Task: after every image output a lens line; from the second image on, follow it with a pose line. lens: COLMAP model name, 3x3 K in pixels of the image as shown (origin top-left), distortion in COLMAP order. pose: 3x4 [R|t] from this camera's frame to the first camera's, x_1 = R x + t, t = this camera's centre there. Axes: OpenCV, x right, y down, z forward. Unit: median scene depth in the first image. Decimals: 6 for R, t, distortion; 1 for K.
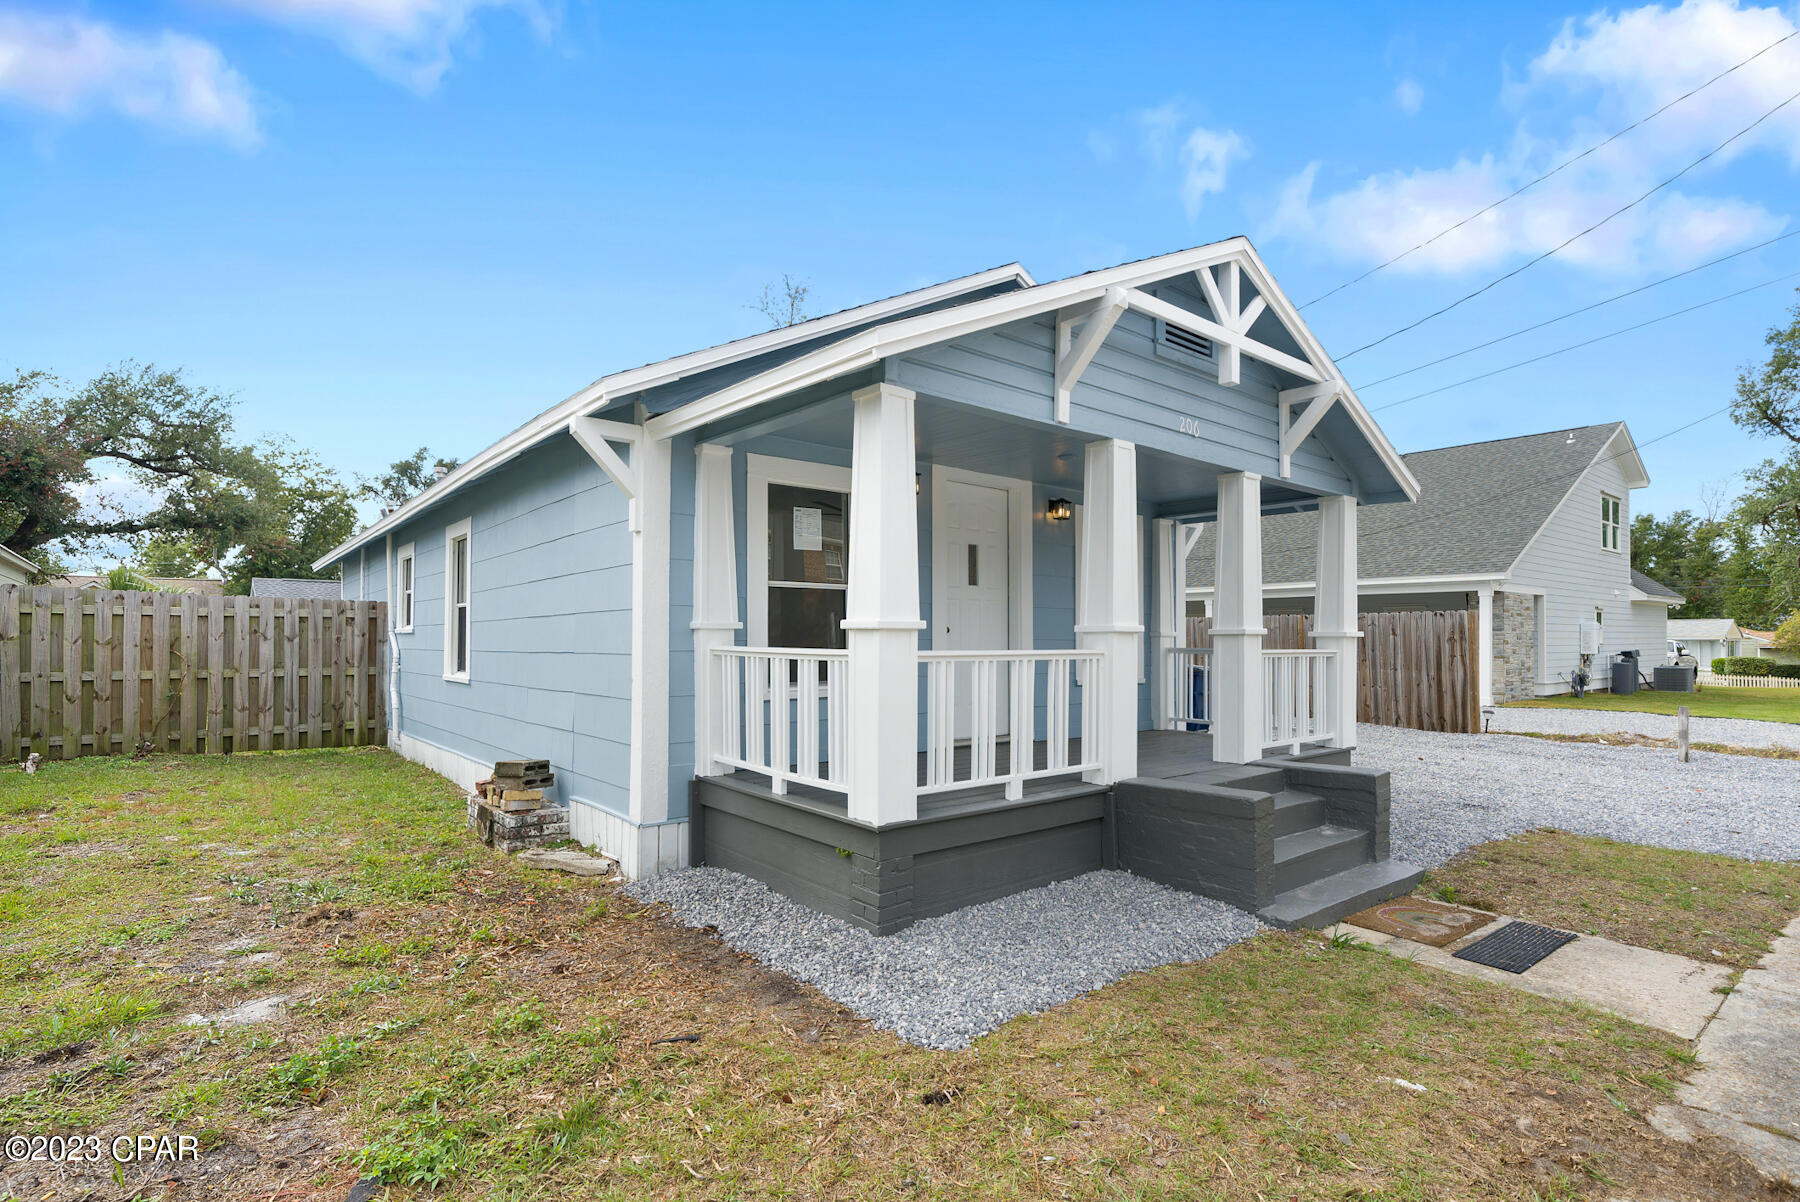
lens RADIAL K [[873.8, 0, 989.8], [0, 873.8, 626.7], [0, 0, 1]] dist [0.004259, -0.002795]
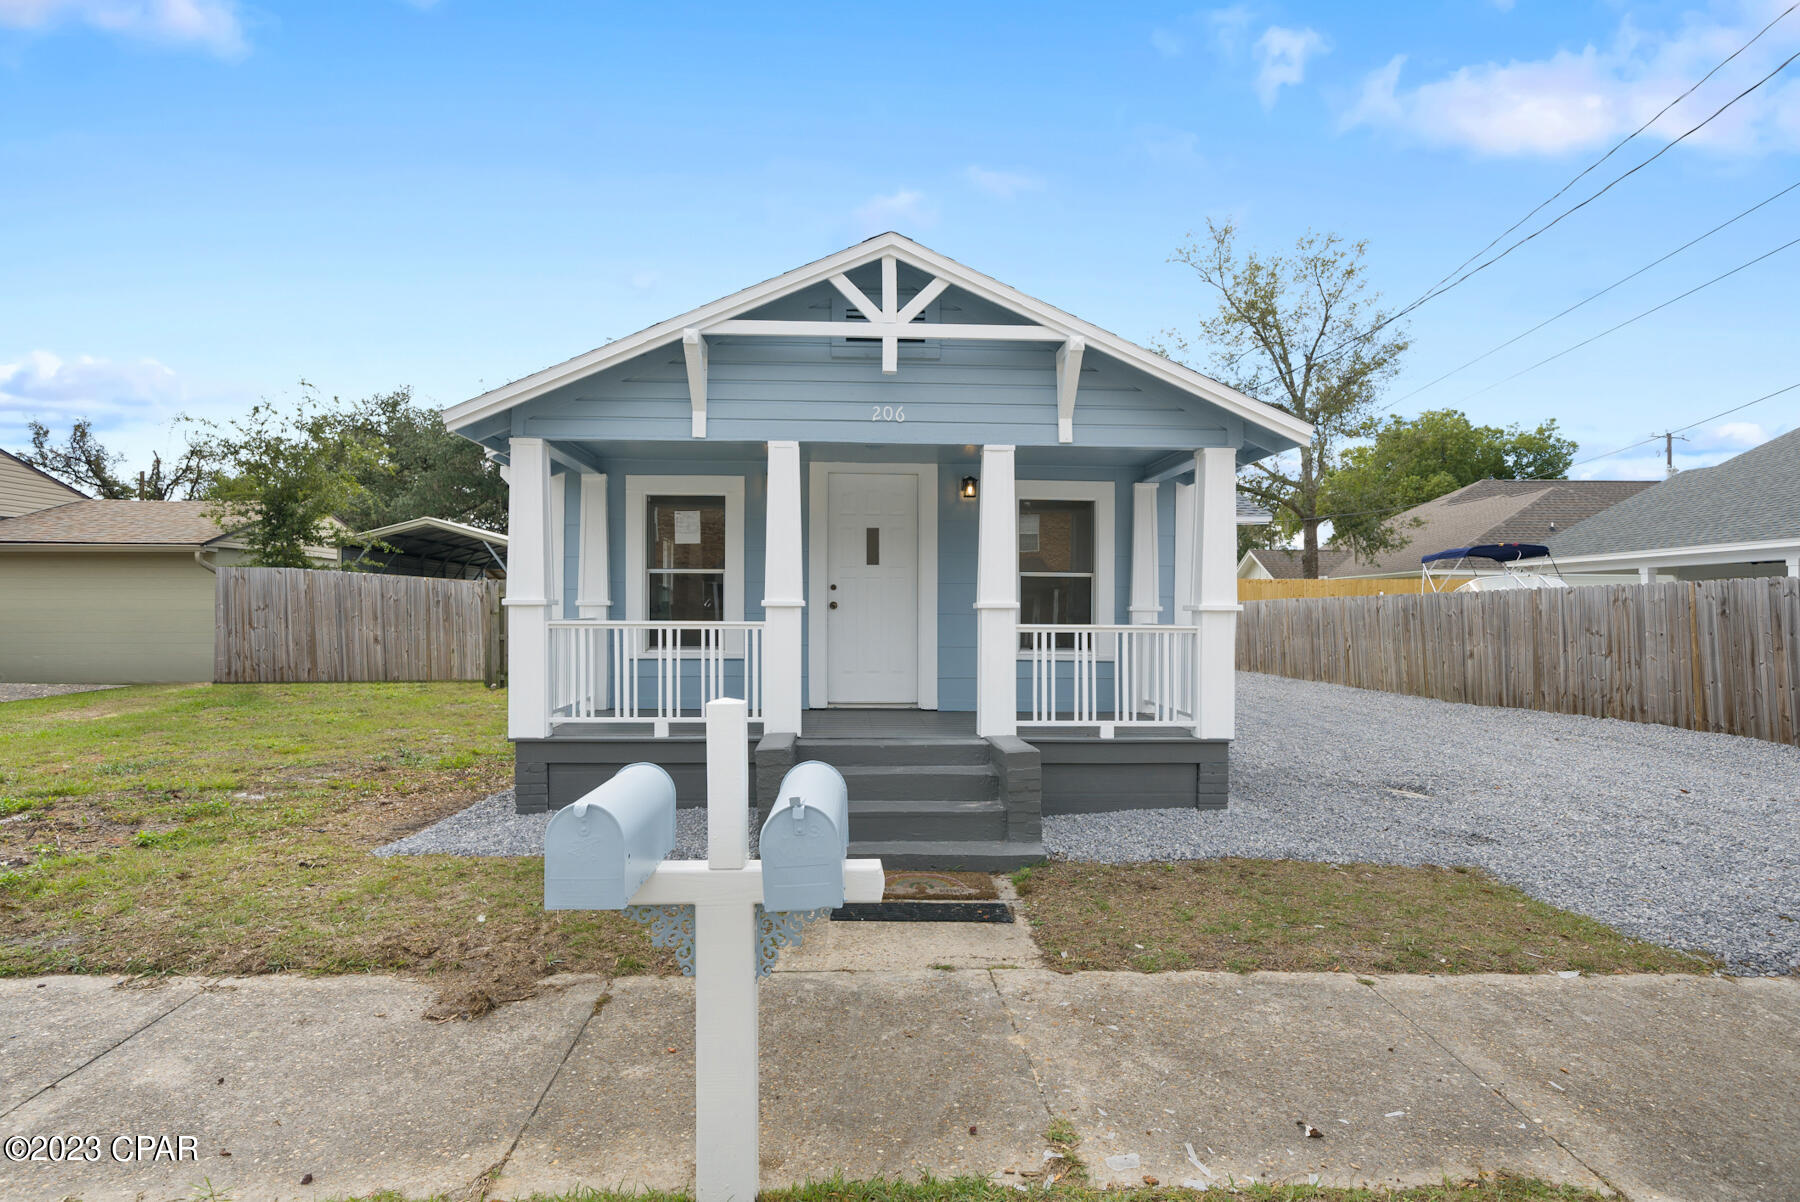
lens RADIAL K [[955.7, 0, 886.1], [0, 955.7, 605.0], [0, 0, 1]] dist [0.000291, 0.000035]
pose [[0.802642, -0.006249, -0.596429, 0.890072], [0.004633, 0.999980, -0.004243, 0.008411], [0.596443, 0.000642, 0.802655, 0.062807]]
